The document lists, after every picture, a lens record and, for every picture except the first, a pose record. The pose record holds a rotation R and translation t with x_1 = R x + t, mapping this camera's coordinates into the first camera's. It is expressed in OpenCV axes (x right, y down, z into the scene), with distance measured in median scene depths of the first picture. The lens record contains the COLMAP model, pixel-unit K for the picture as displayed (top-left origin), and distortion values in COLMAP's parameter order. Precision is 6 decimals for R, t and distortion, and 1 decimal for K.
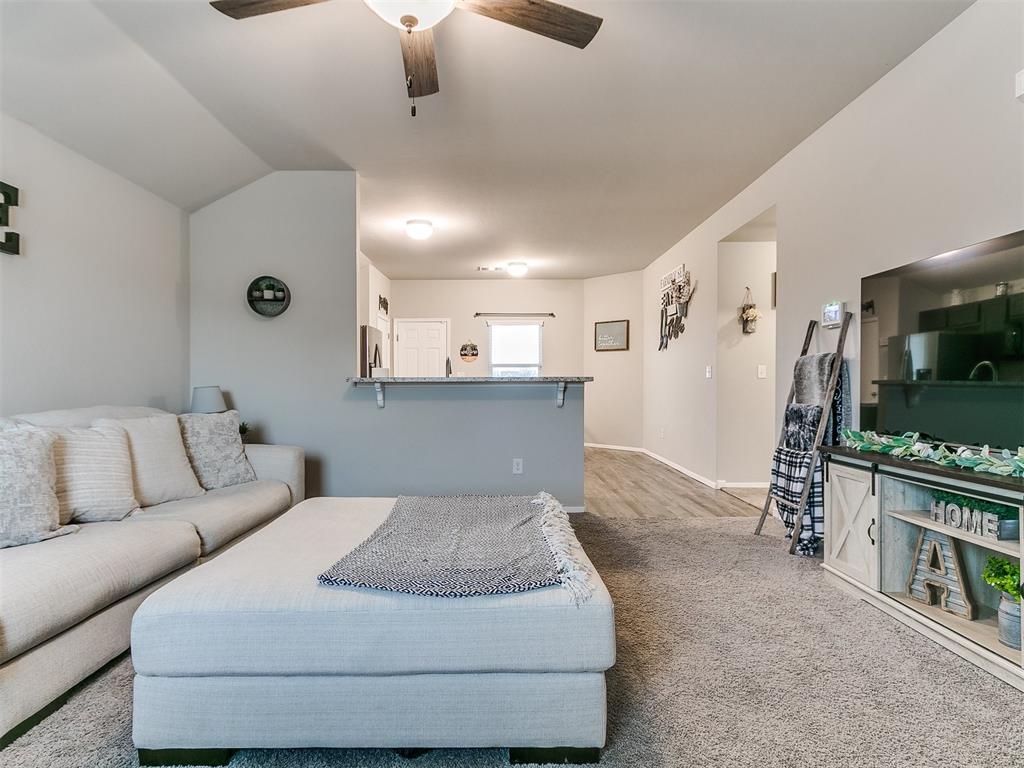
lens RADIAL K [[530.9, 0, 502.6], [0, 530.9, 382.5], [0, 0, 1]] dist [0.009711, -0.006282]
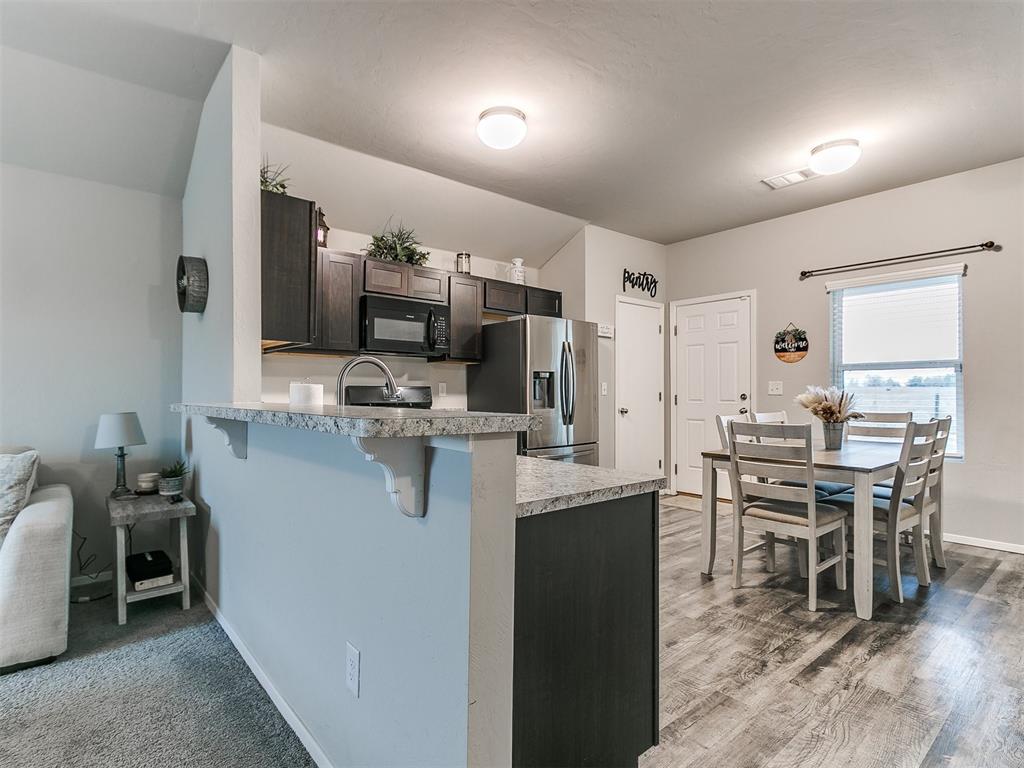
lens RADIAL K [[530.9, 0, 503.1], [0, 530.9, 387.4], [0, 0, 1]] dist [0.009711, -0.006282]
pose [[0.631764, -0.007140, -0.775128, 0.271084], [0.001504, 0.999967, -0.007985, -0.013548], [0.775159, 0.003879, 0.631754, 0.637199]]
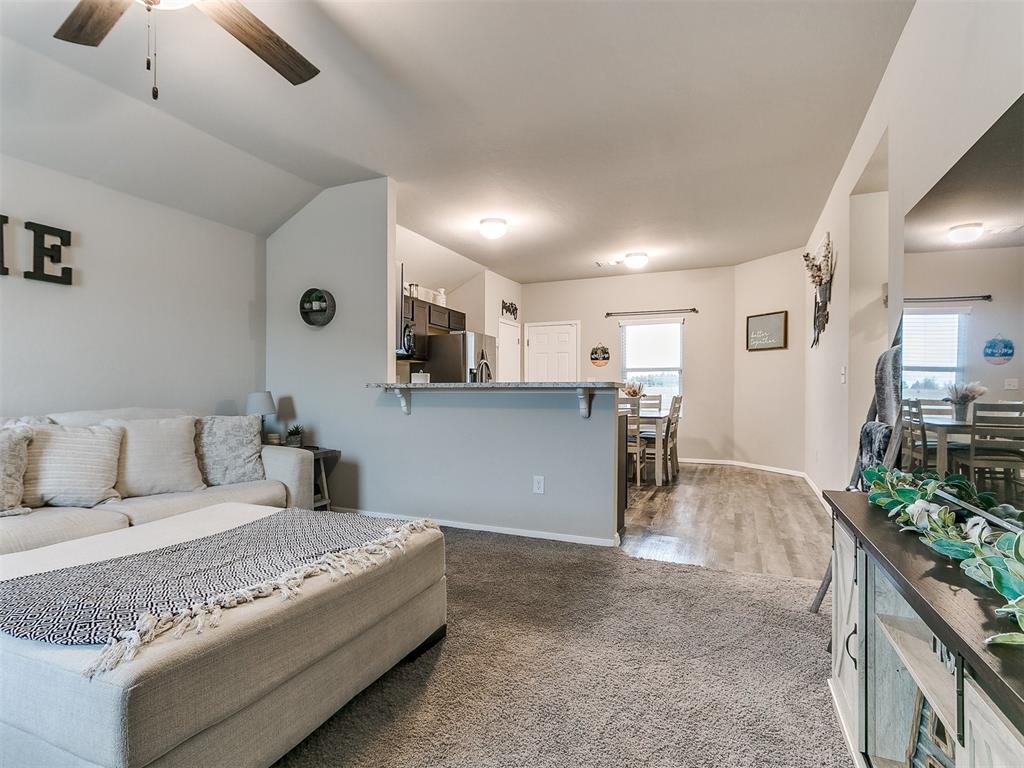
lens RADIAL K [[530.9, 0, 509.2], [0, 530.9, 386.0], [0, 0, 1]] dist [0.009711, -0.006282]
pose [[0.913865, -0.000012, -0.406018, 0.257548], [-0.001802, 0.999990, -0.004086, -0.000587], [0.406014, 0.004465, 0.913856, 0.136898]]
